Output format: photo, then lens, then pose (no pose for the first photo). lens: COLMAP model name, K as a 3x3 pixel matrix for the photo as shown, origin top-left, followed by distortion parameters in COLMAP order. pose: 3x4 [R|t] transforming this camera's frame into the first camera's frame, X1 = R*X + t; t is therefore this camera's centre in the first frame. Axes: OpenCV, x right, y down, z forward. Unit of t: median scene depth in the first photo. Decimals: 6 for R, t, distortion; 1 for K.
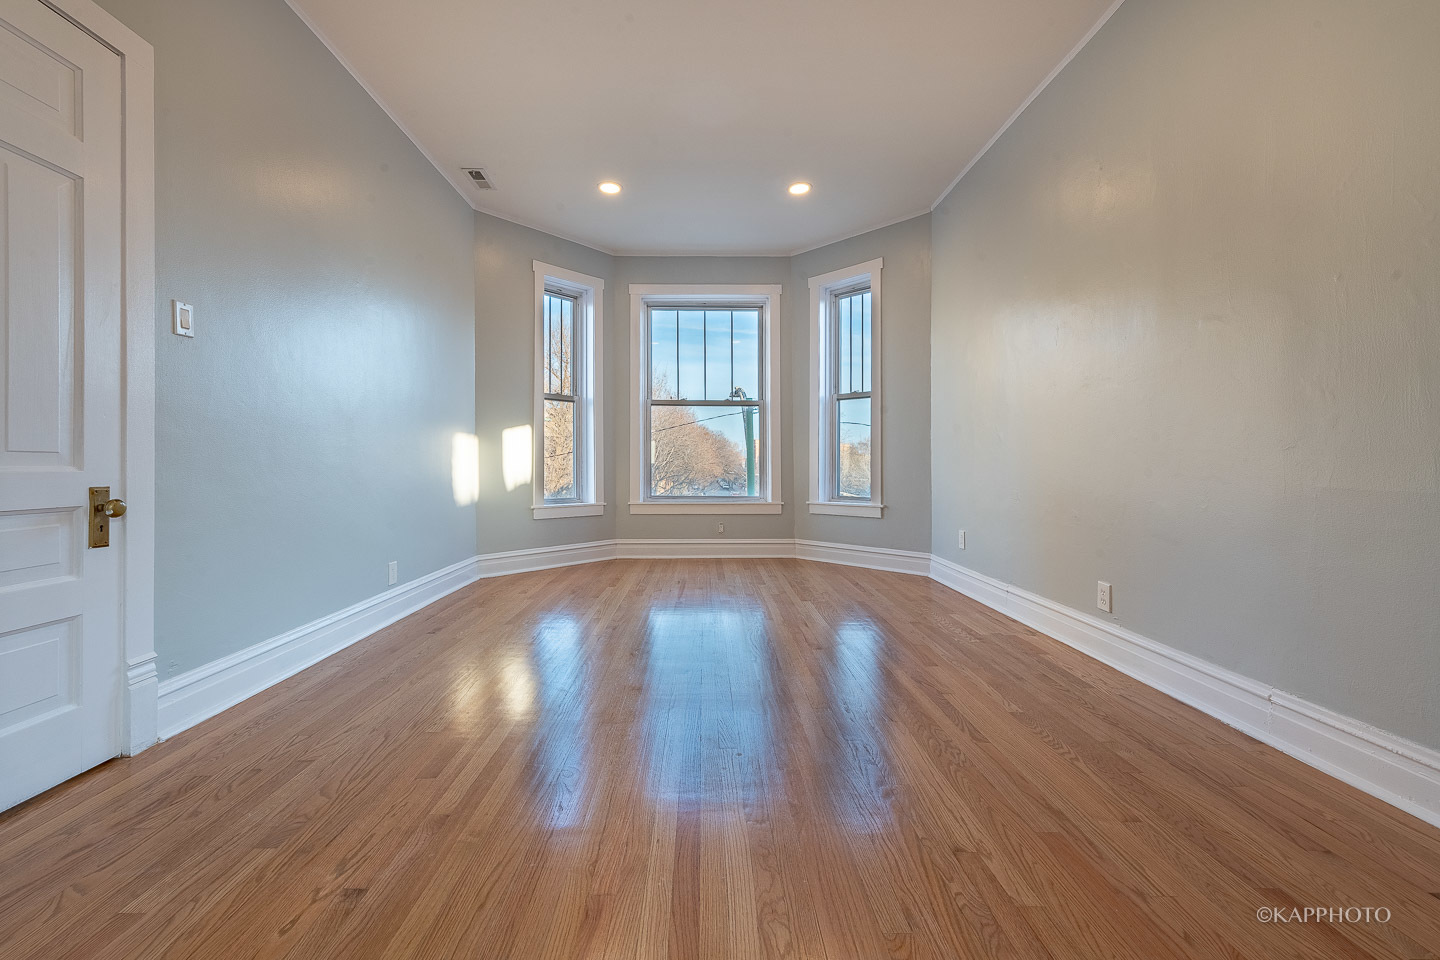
lens RADIAL K [[555.0, 0, 717.9], [0, 555.0, 475.7], [0, 0, 1]] dist [0.013042, -0.005449]
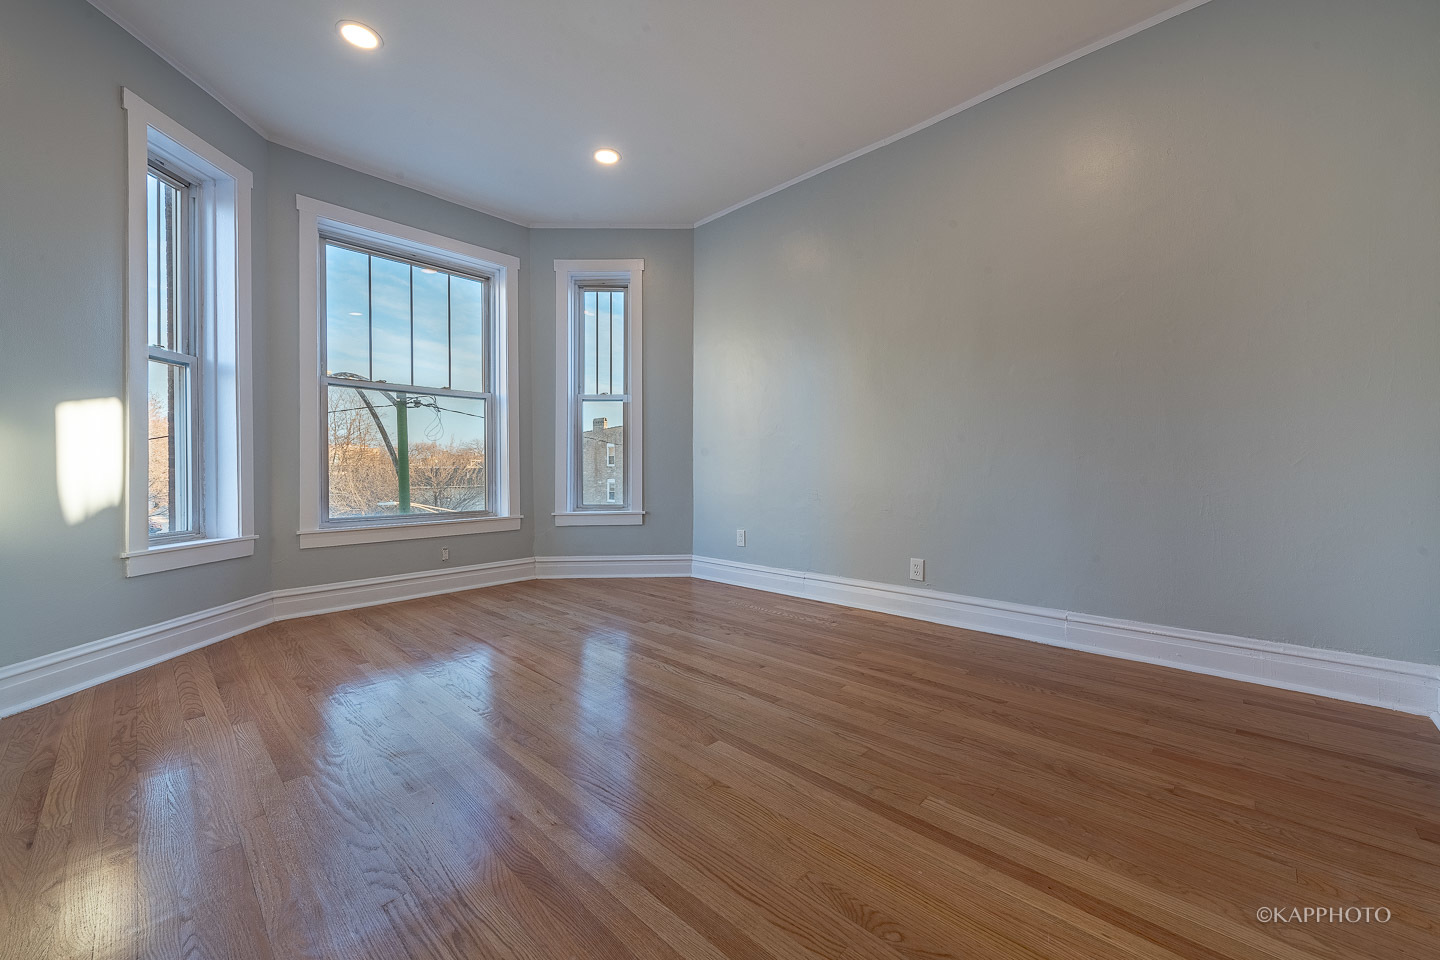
lens RADIAL K [[540.1, 0, 707.3], [0, 540.1, 484.4], [0, 0, 1]] dist [0.014805, -0.005109]
pose [[0.713780, -0.024943, 0.699925, -0.286064], [0.020916, 0.999679, 0.014295, -0.006270], [-0.700057, 0.004436, 0.714073, 0.227276]]
